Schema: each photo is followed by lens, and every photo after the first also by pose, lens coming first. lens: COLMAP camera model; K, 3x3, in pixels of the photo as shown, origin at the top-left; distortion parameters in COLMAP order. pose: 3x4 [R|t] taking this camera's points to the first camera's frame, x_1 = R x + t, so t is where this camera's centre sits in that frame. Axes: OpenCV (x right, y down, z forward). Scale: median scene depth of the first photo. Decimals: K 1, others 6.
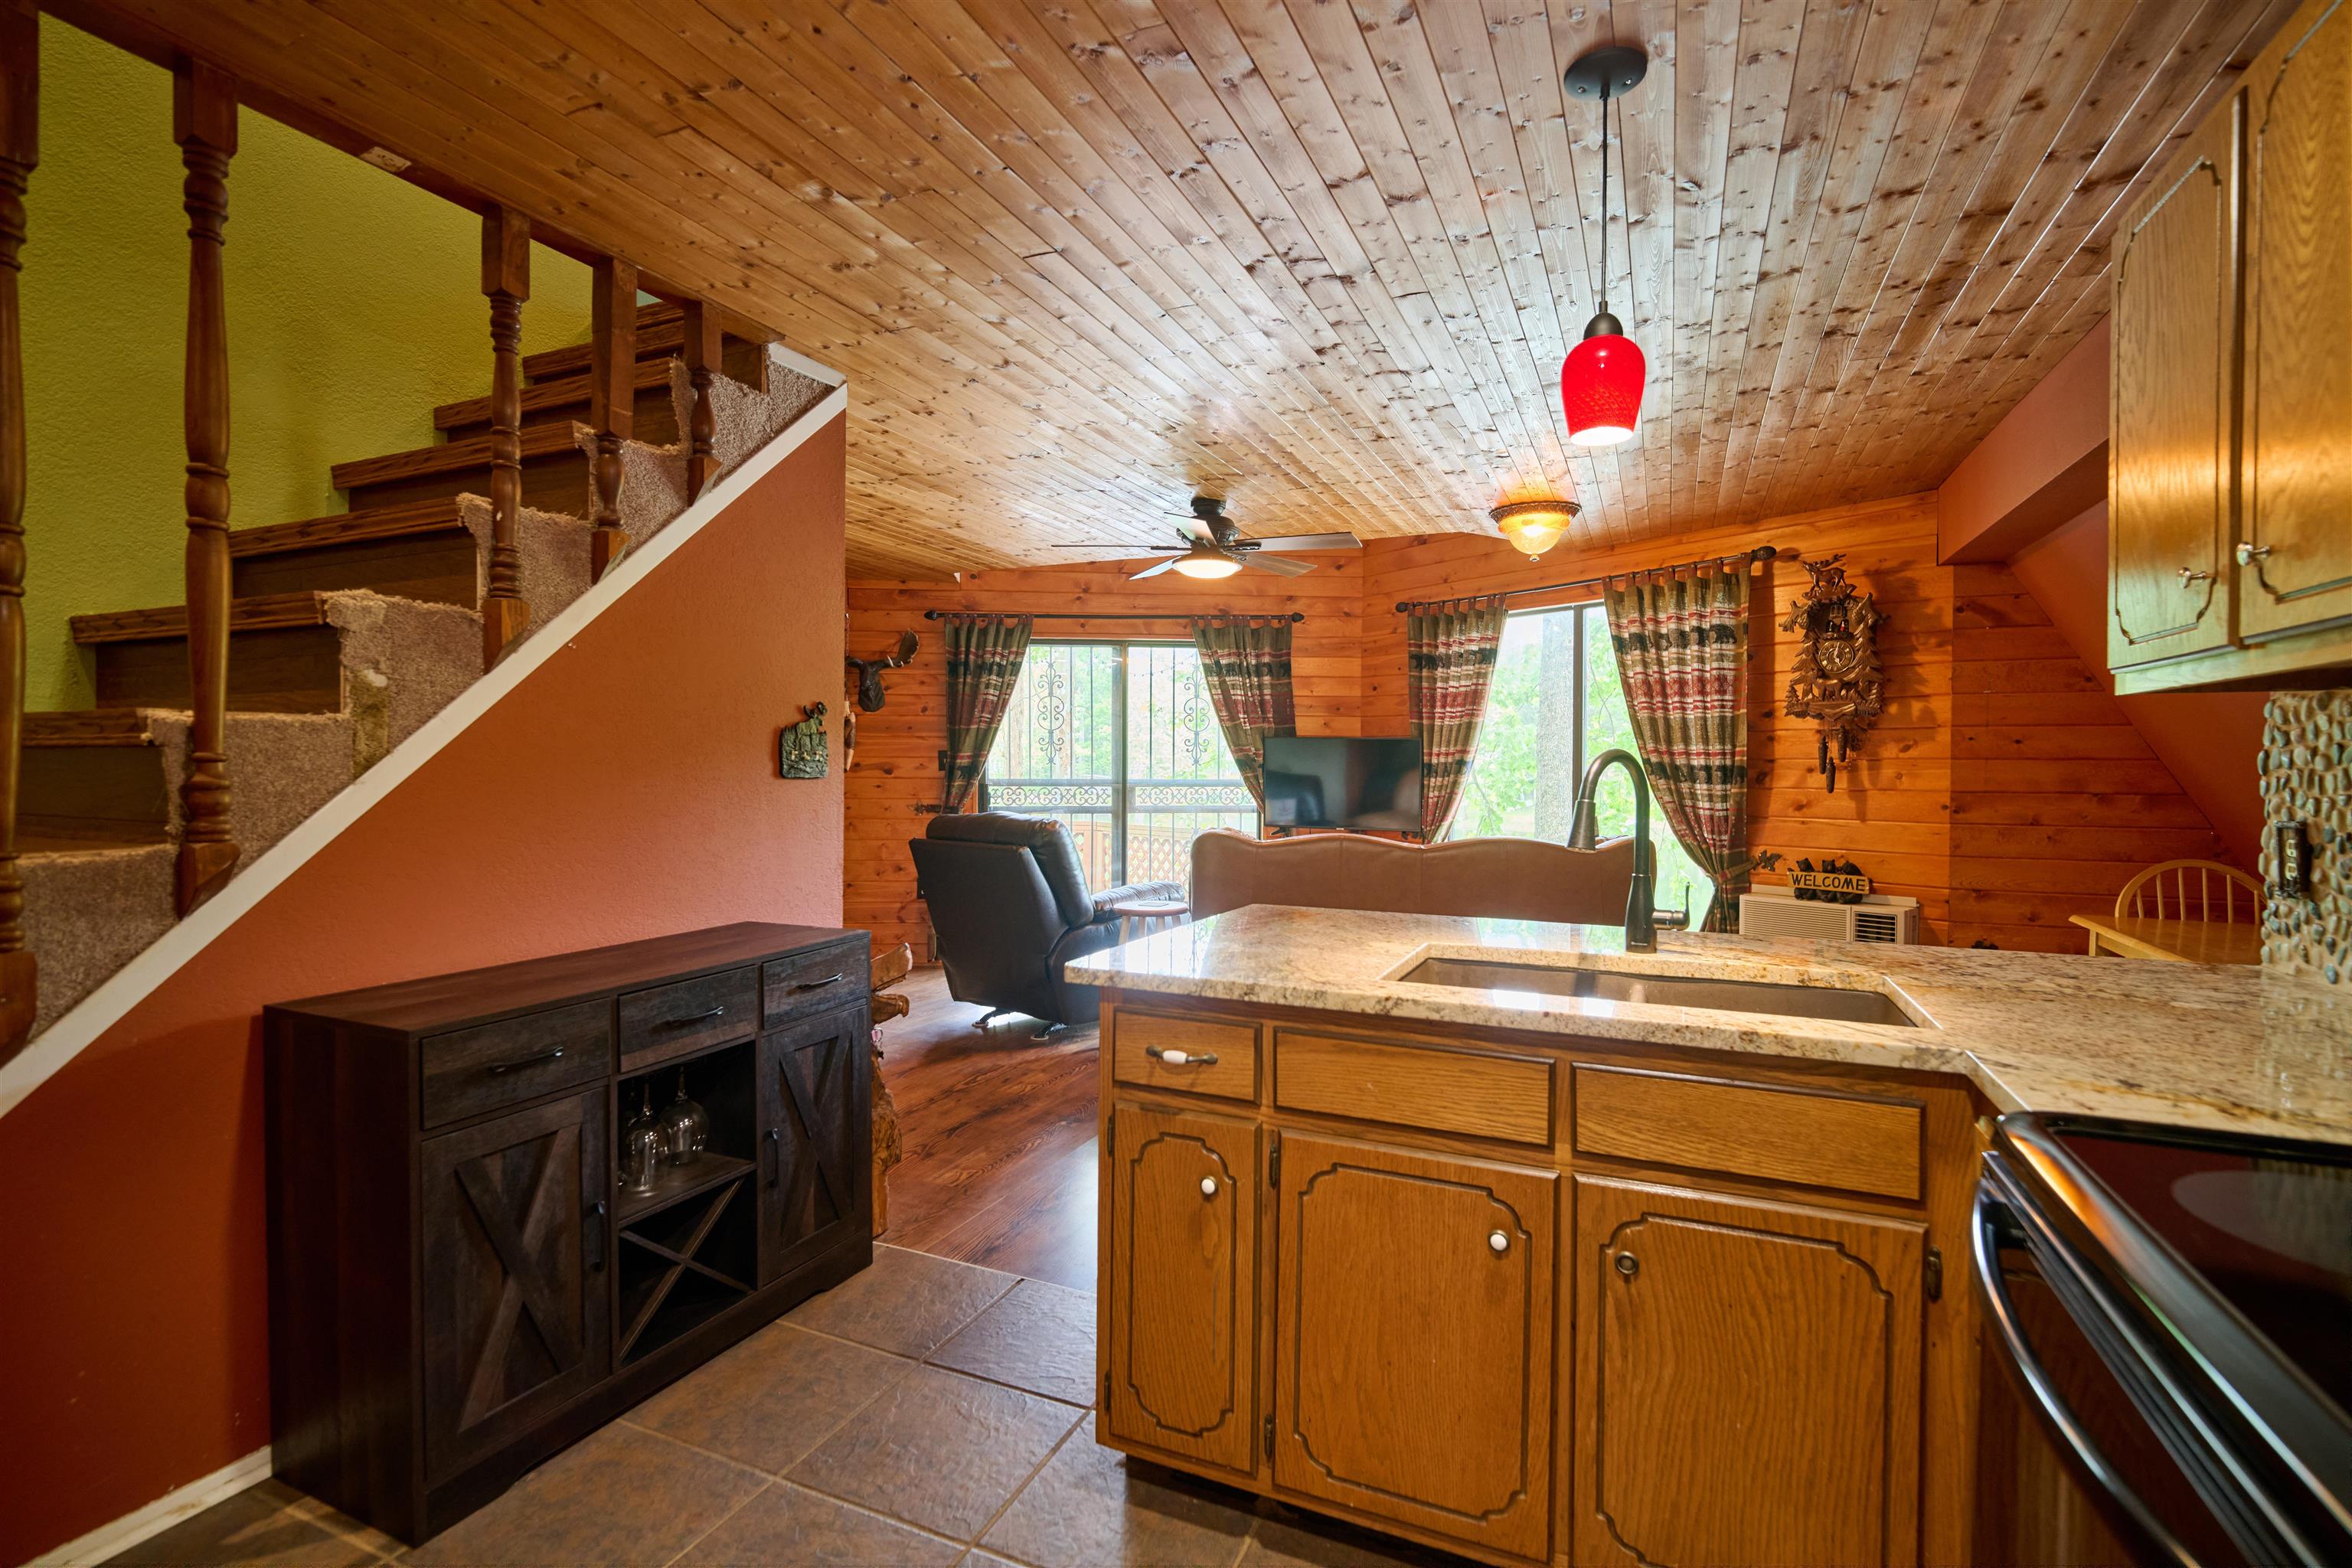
lens RADIAL K [[1084.0, 0, 1176.0], [0, 1084.0, 784.0], [0, 0, 1]] dist [-0.011387, -0.000291]
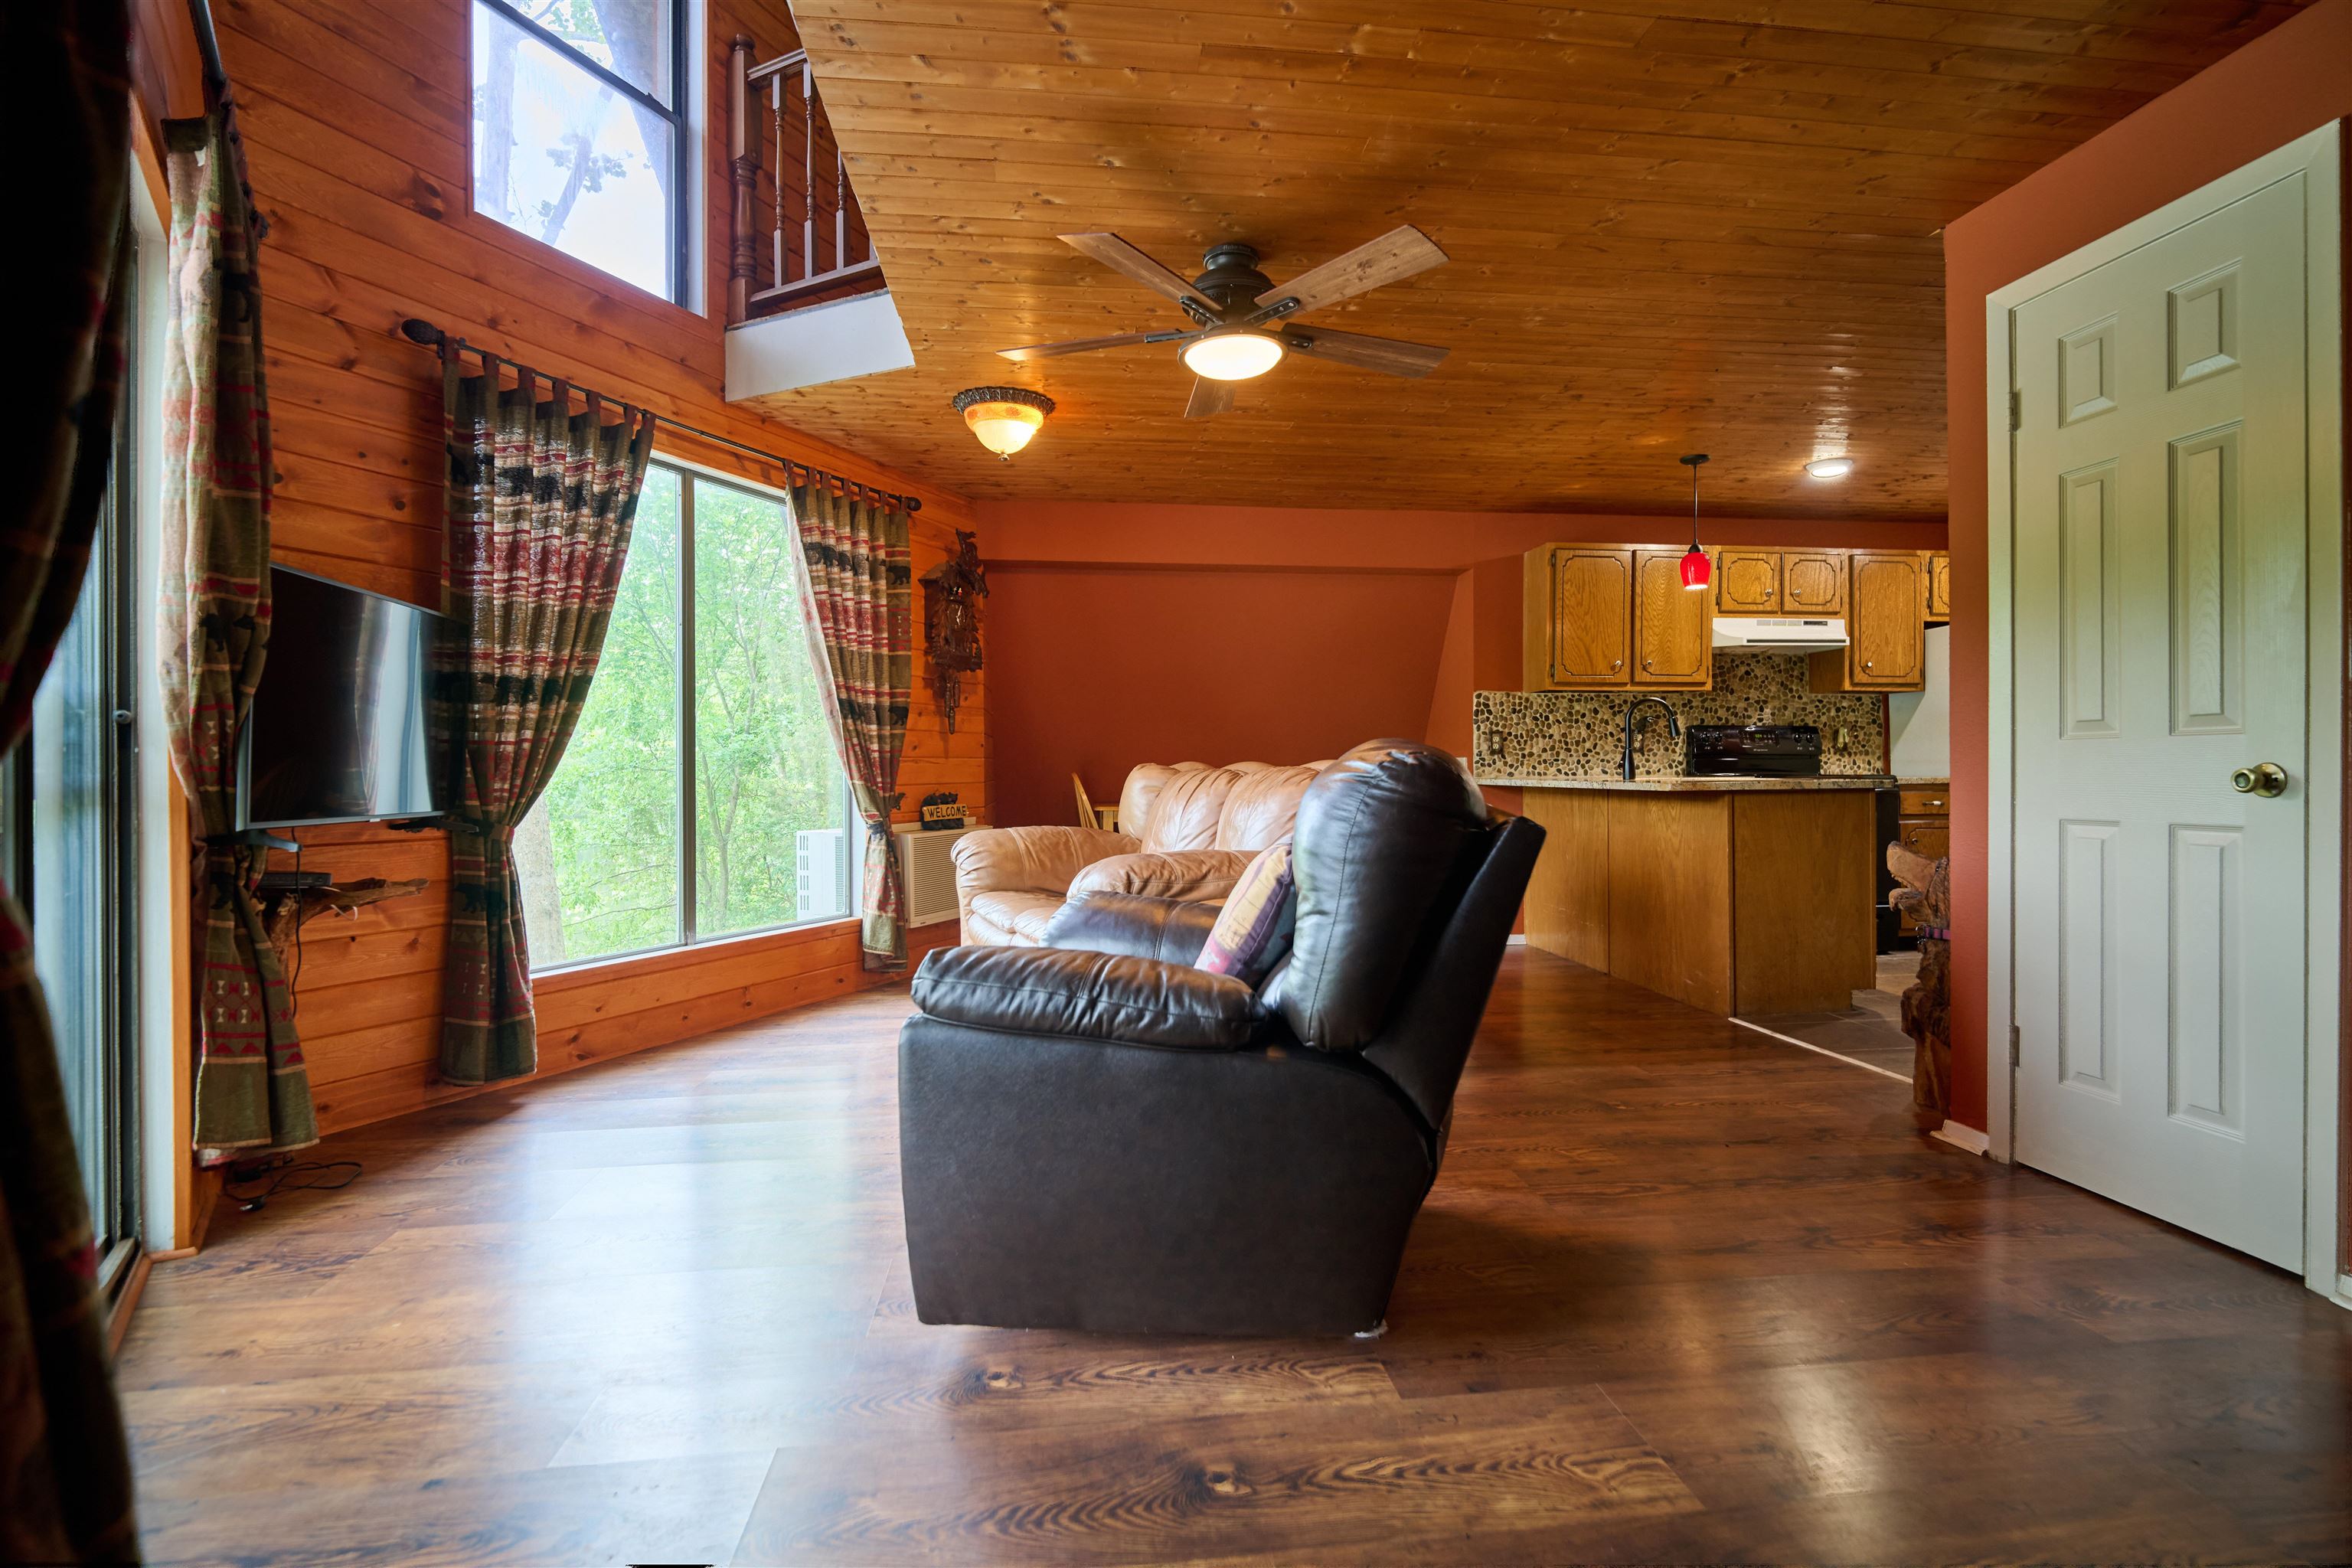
lens RADIAL K [[1089.4, 0, 1184.7], [0, 1089.4, 775.1], [0, 0, 1]] dist [-0.004422, -0.000845]
pose [[-0.518330, -0.010999, 0.855110, -0.369850], [0.015579, 0.999630, 0.022301, 0.021428], [-0.855039, 0.024881, -0.517967, 0.991567]]
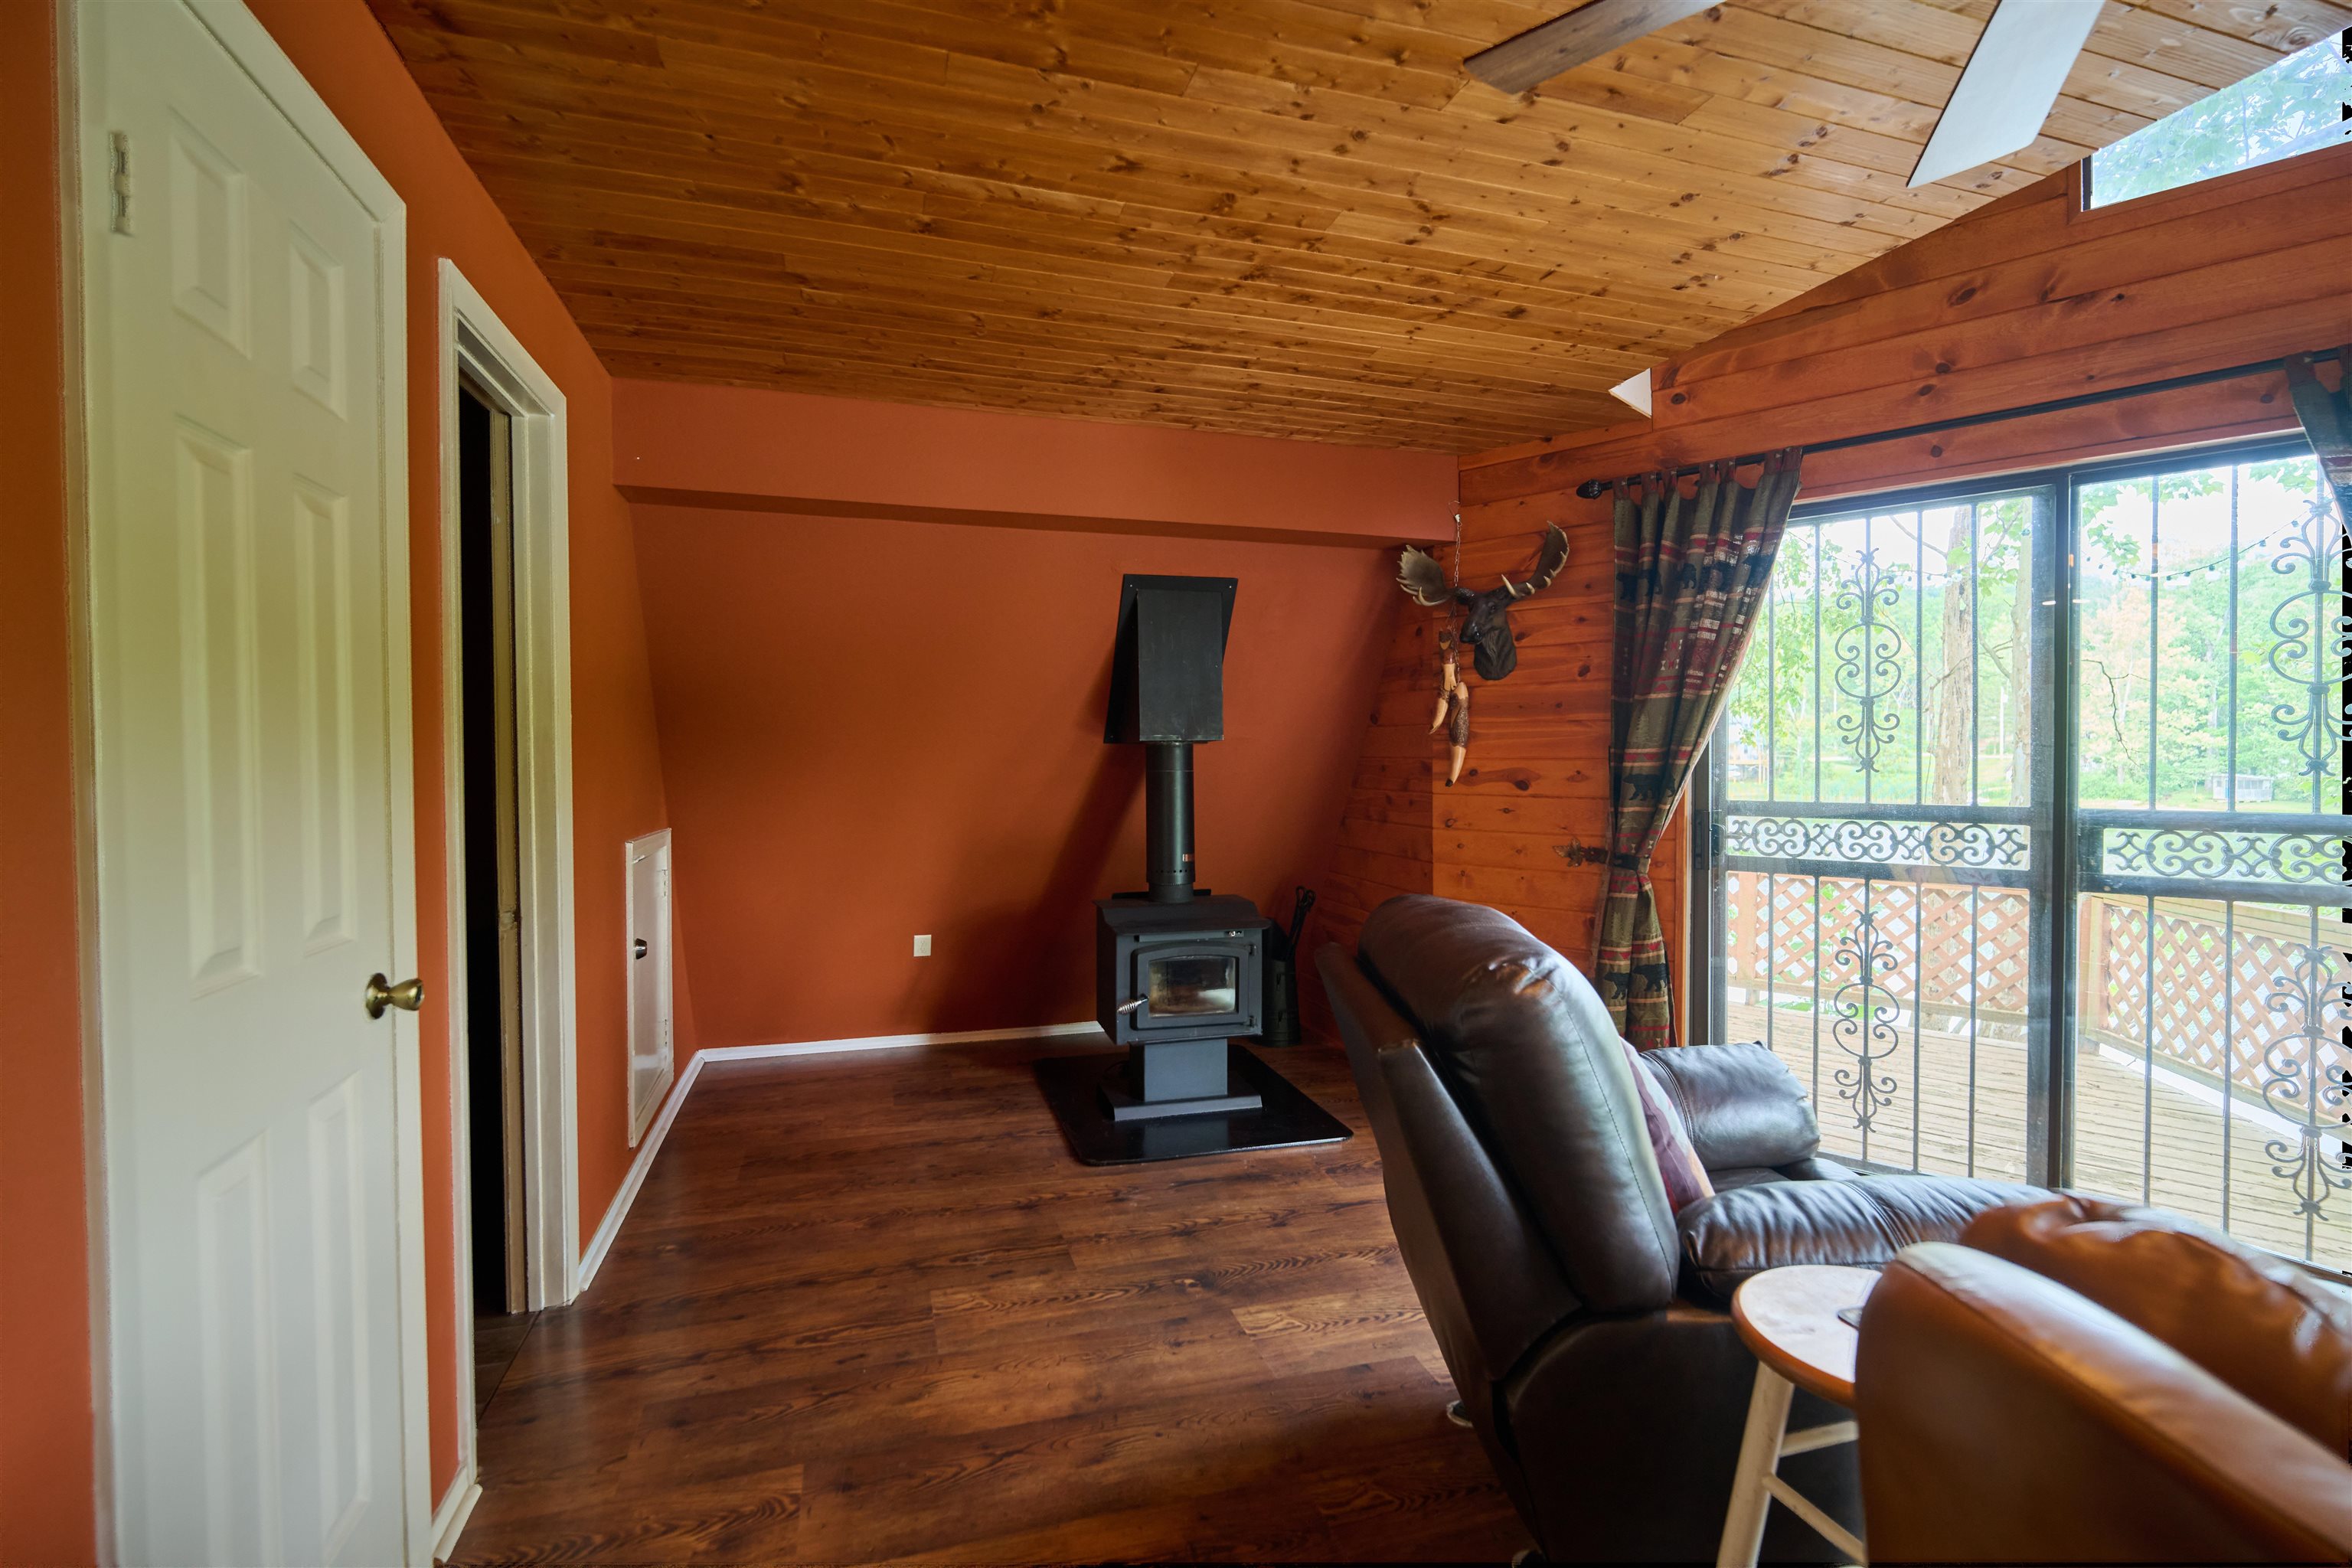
lens RADIAL K [[1089.4, 0, 1184.7], [0, 1089.4, 775.1], [0, 0, 1]] dist [-0.004422, -0.000845]
pose [[0.659206, 0.006235, -0.751936, 0.045911], [-0.010216, 0.999948, -0.000664, -0.014907], [0.751893, 0.008119, 0.659236, 0.522264]]
